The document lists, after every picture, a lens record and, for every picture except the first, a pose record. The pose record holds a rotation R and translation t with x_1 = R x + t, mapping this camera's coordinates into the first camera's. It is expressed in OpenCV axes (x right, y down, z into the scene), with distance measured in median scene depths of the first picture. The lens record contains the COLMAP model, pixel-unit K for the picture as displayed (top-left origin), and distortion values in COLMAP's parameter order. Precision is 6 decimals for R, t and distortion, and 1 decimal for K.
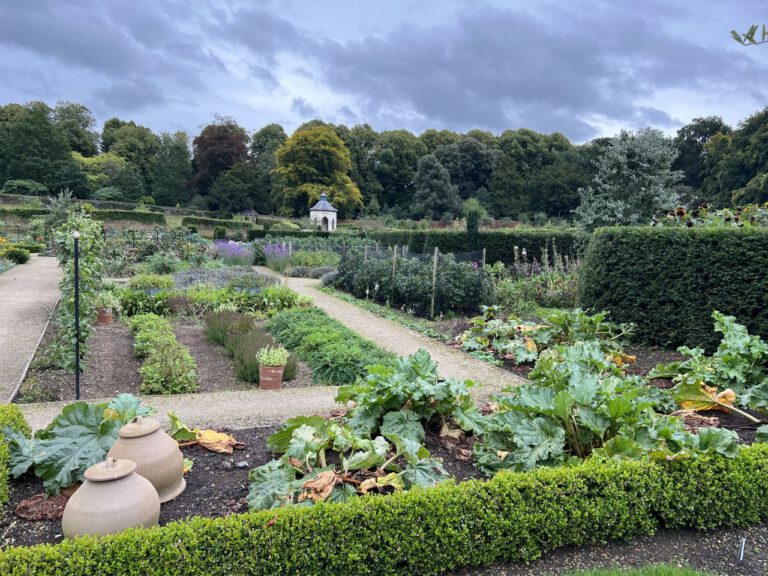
lens RADIAL K [[588.6, 0, 384.0], [0, 588.6, 288.0], [0, 0, 1]] dist [0.031980, -0.008359]
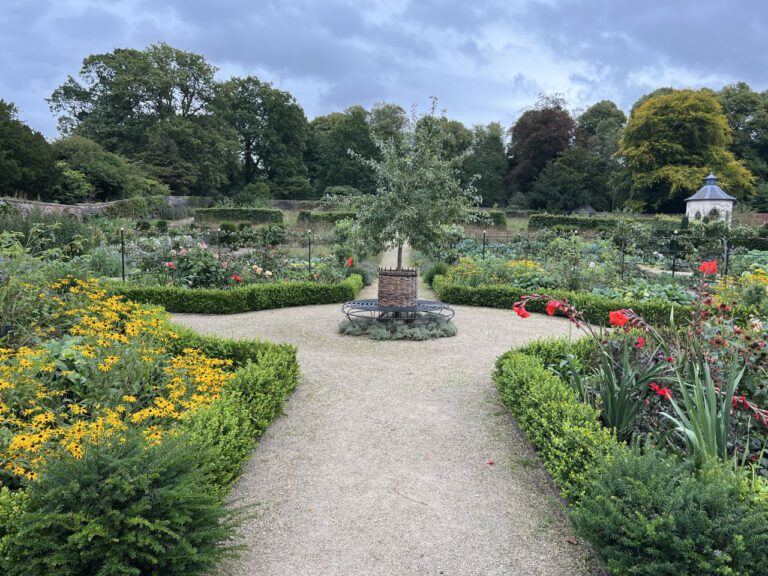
lens RADIAL K [[588.6, 0, 384.0], [0, 588.6, 288.0], [0, 0, 1]] dist [0.031980, -0.008359]
pose [[0.889144, 0.014562, -0.457396, -0.095811], [-0.017115, 0.999852, -0.001440, -0.016804], [0.457307, 0.009109, 0.889262, 0.166773]]
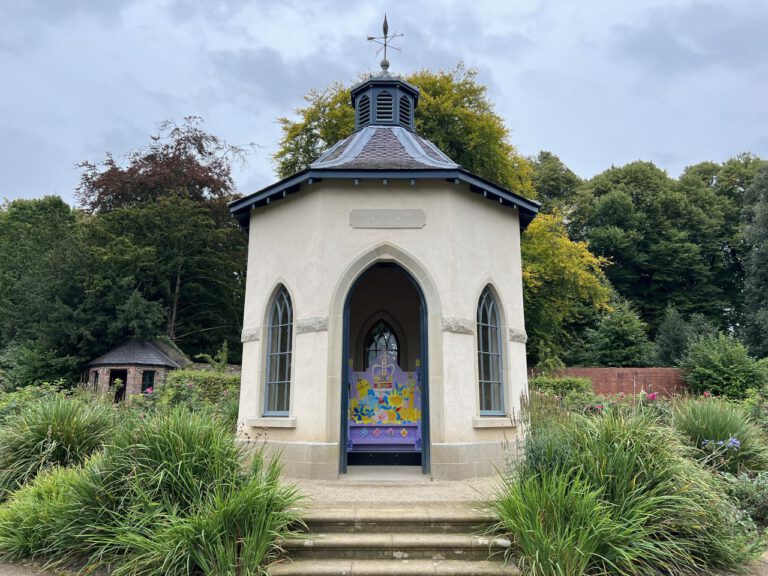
lens RADIAL K [[588.6, 0, 384.0], [0, 588.6, 288.0], [0, 0, 1]] dist [0.031980, -0.008359]
pose [[0.970712, -0.070348, -0.229716, -0.063228], [-0.000375, 0.955724, -0.294266, -0.071608], [0.240246, 0.285733, 0.927706, 0.713338]]
